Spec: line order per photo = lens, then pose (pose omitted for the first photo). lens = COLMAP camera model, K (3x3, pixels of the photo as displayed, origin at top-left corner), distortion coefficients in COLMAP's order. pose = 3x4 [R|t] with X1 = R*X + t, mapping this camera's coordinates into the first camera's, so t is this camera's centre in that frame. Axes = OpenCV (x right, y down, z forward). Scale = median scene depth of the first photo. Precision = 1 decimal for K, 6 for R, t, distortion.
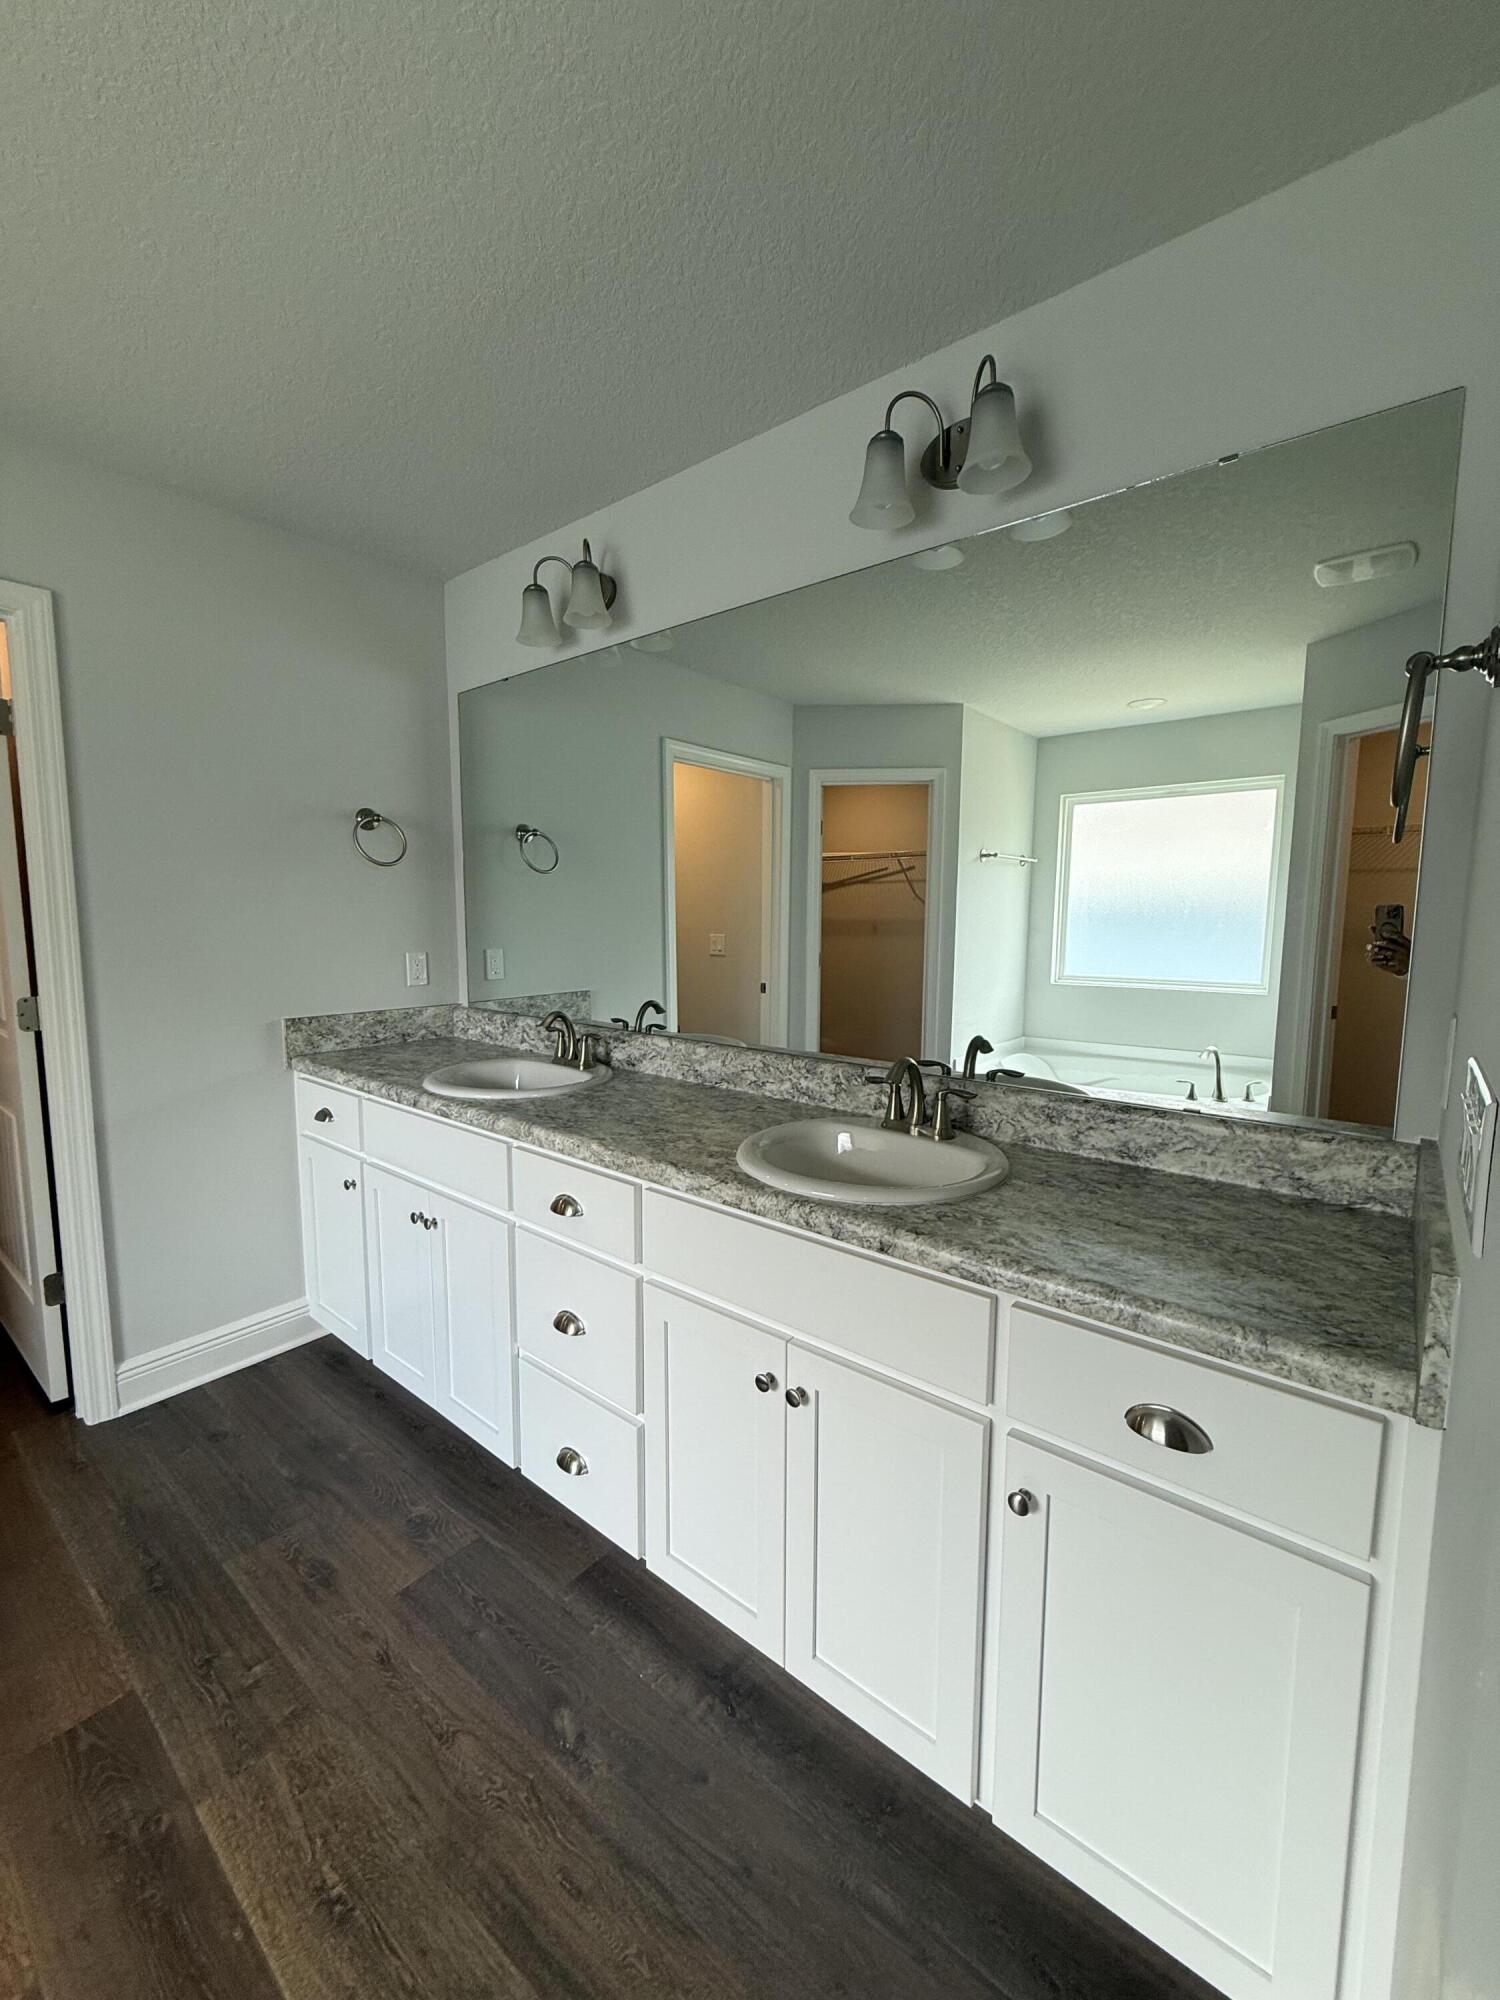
lens RADIAL K [[793.9, 0, 748.0], [0, 793.9, 988.9], [0, 0, 1]] dist [-0.000436, 0.000033]
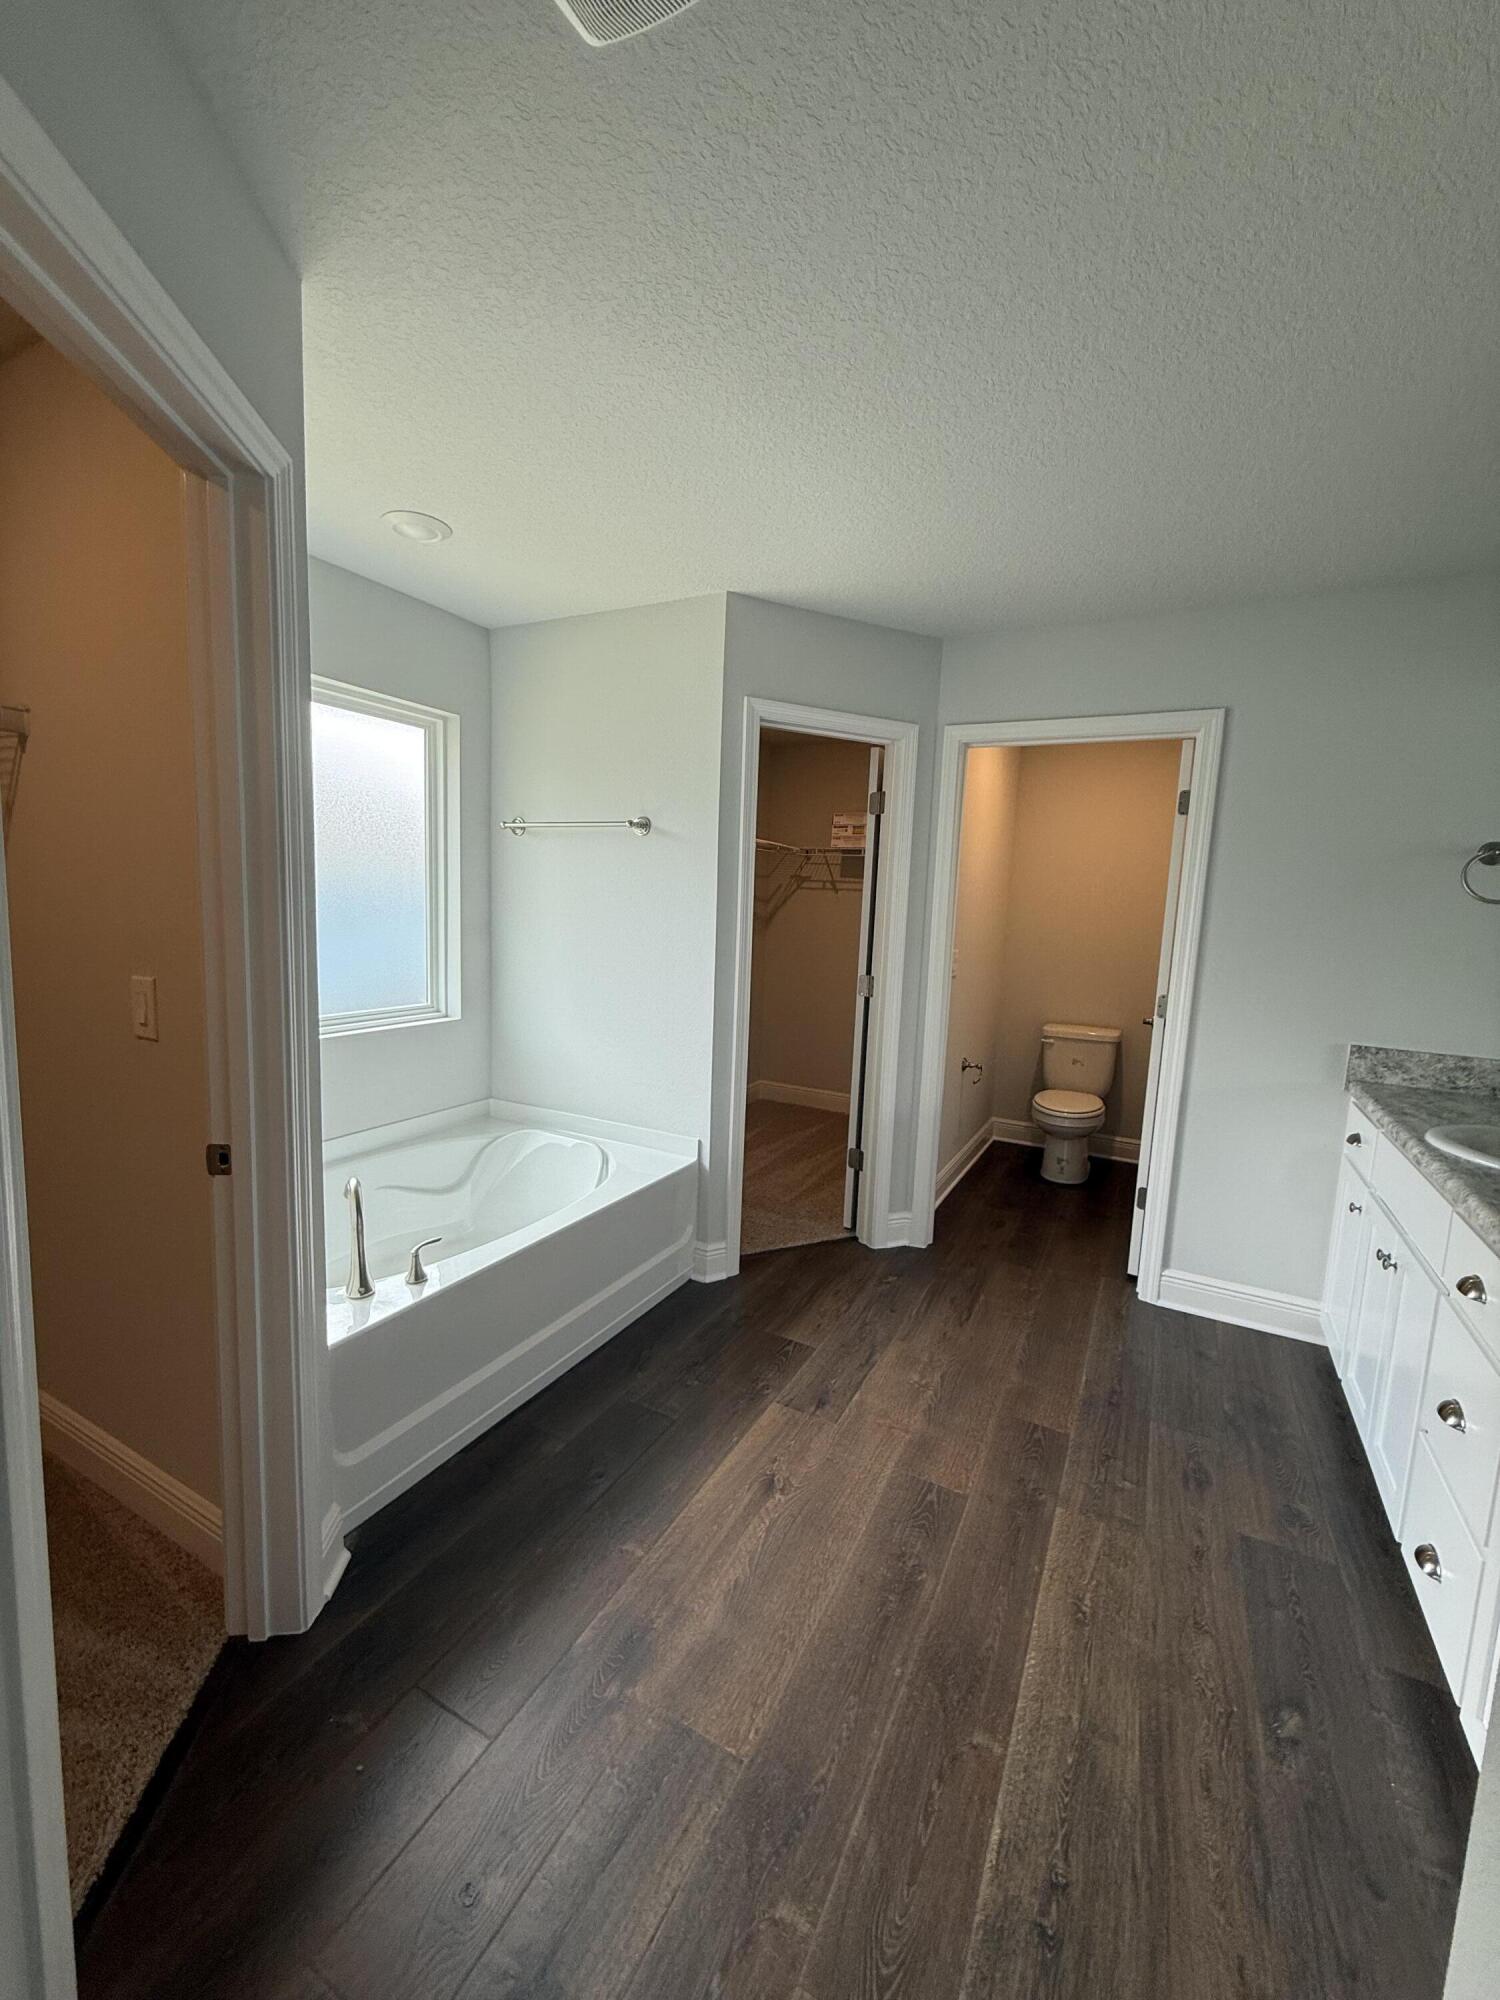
lens RADIAL K [[793.9, 0, 749.3], [0, 793.9, 1001.2], [0, 0, 1]] dist [-0.000436, 0.000033]
pose [[0.187558, 0.127893, -0.973892, 0.339864], [-0.136462, 0.985265, 0.103106, -0.022031], [0.972728, 0.113561, 0.202247, -0.017722]]
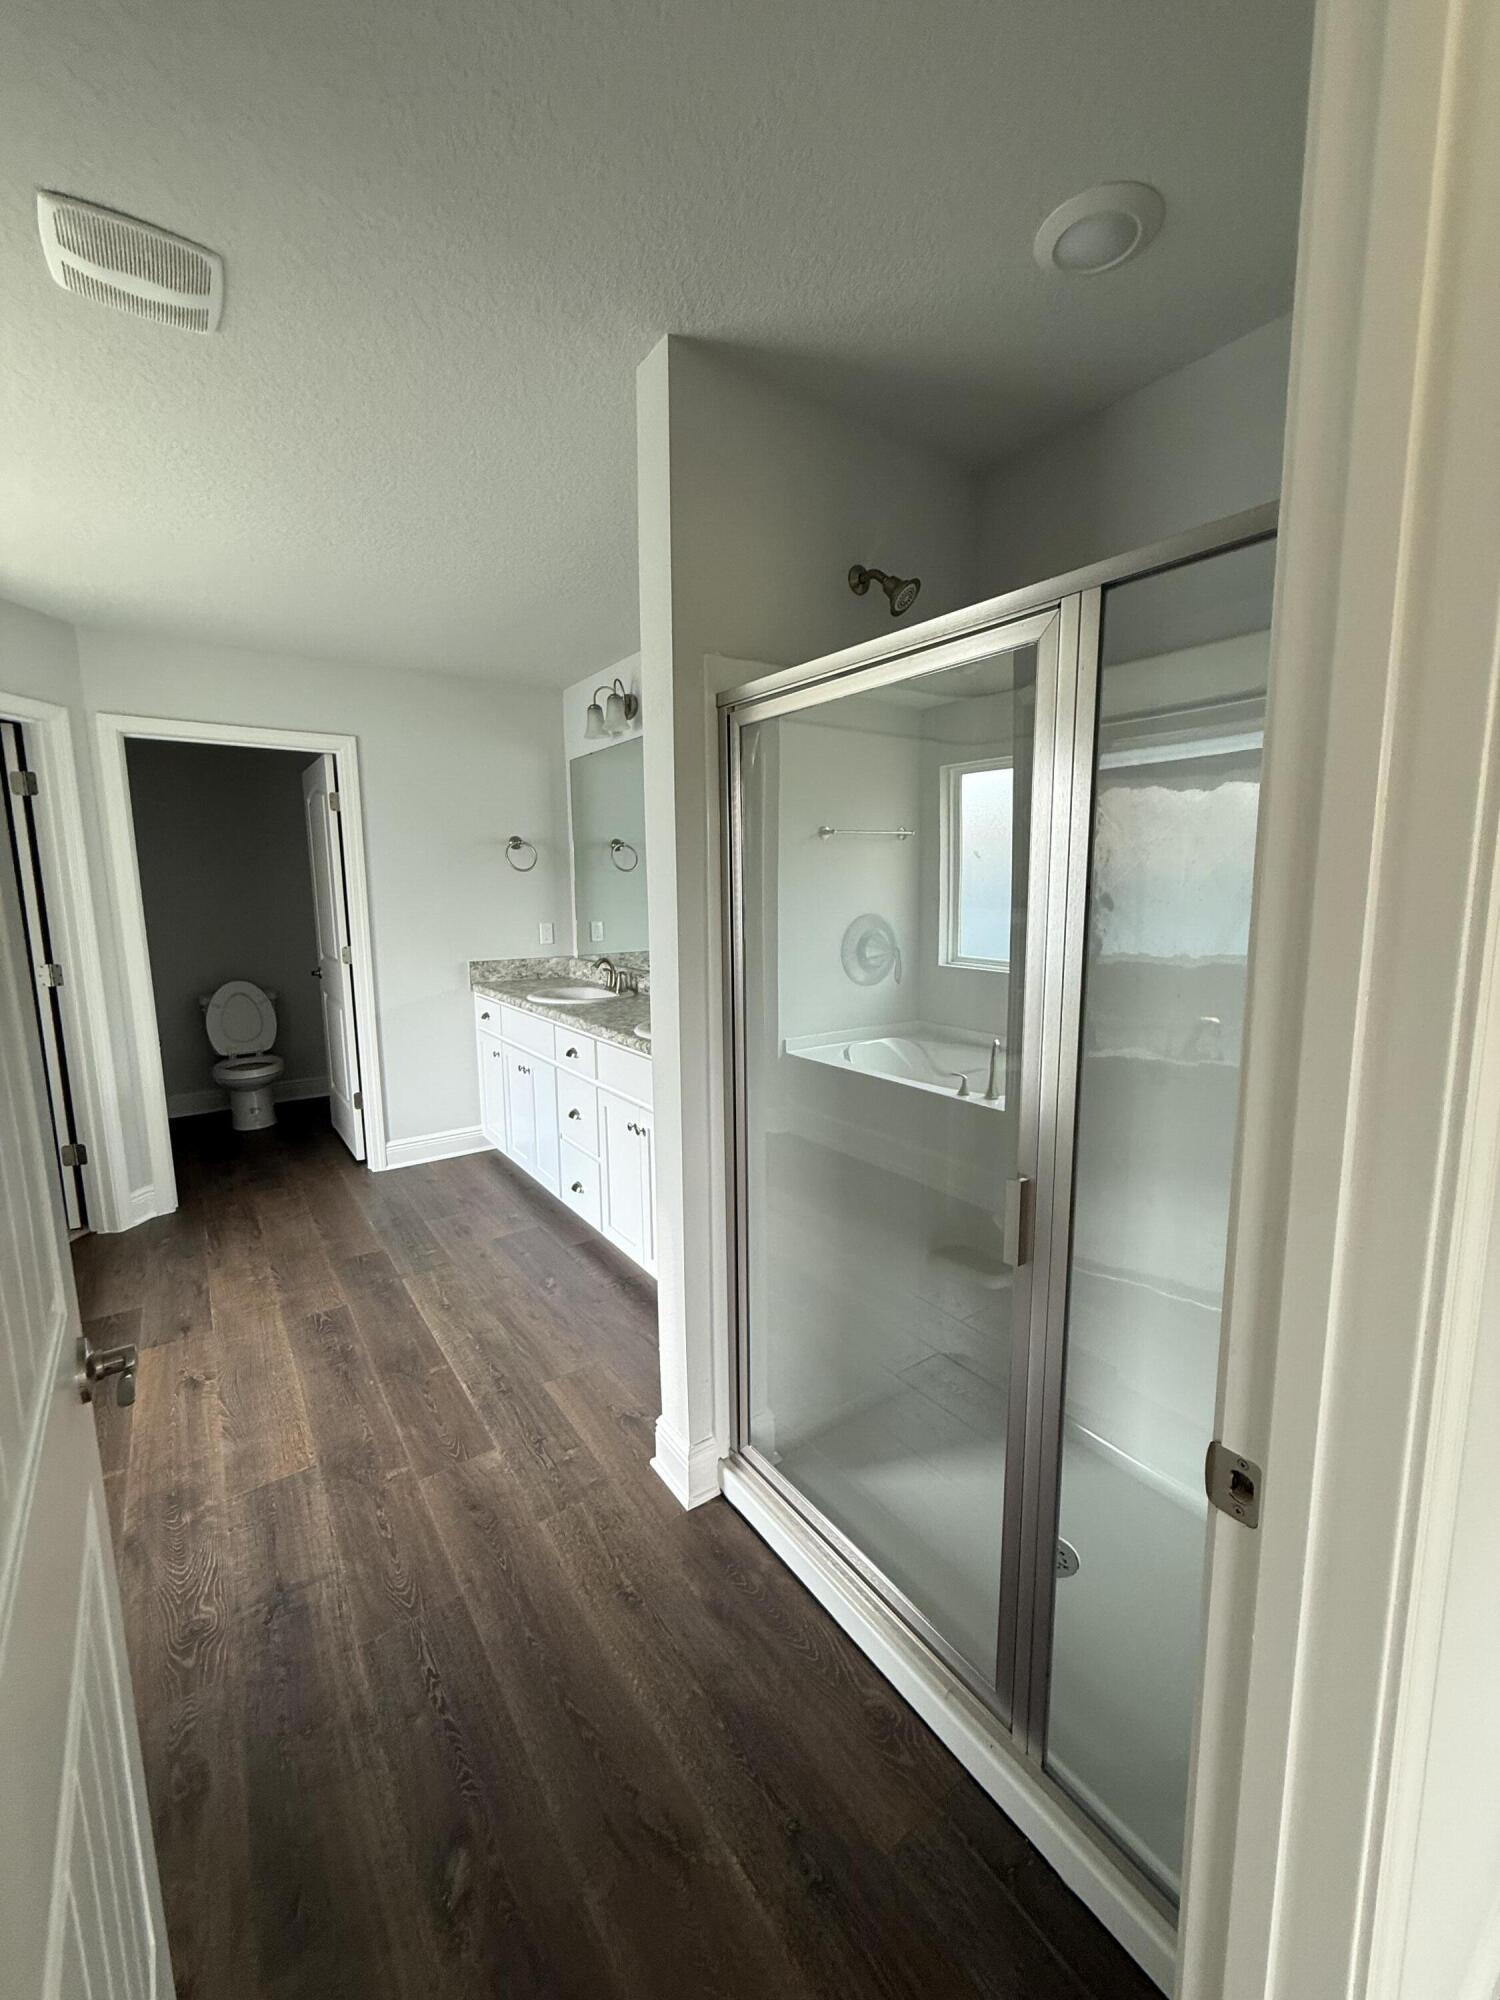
lens RADIAL K [[793.9, 0, 744.3], [0, 793.9, 991.2], [0, 0, 1]] dist [-0.000436, 0.000033]
pose [[0.960606, 0.025750, -0.276718, 0.531833], [-0.016185, 0.999192, 0.036792, 0.032404], [0.277442, -0.030864, 0.960246, -0.559722]]
